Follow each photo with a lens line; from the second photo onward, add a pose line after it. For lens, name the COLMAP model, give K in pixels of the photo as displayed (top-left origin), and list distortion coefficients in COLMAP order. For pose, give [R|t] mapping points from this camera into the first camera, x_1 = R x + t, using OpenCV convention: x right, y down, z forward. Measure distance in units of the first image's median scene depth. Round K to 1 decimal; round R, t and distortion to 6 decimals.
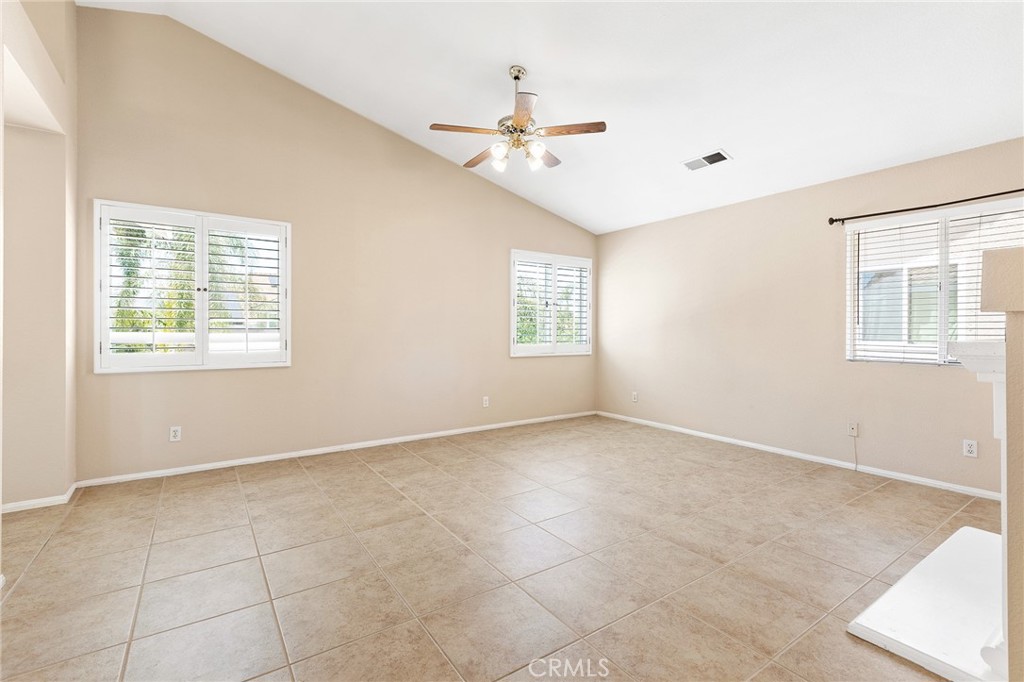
lens RADIAL K [[459.4, 0, 512.4], [0, 459.4, 332.1], [0, 0, 1]] dist [-0.001140, 0.000169]
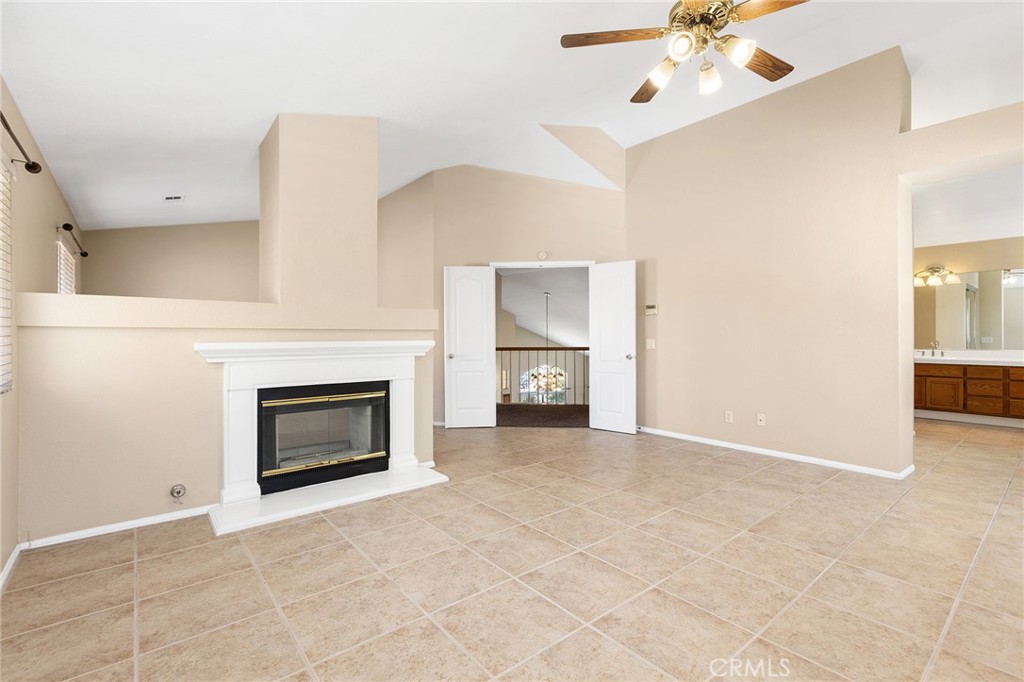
lens RADIAL K [[459.4, 0, 513.3], [0, 459.4, 333.9], [0, 0, 1]] dist [-0.001140, 0.000169]
pose [[-0.996162, 0.001601, -0.087519, 0.370557], [0.001354, 0.999995, 0.002884, -0.013225], [0.087523, 0.002754, -0.996159, 1.857512]]
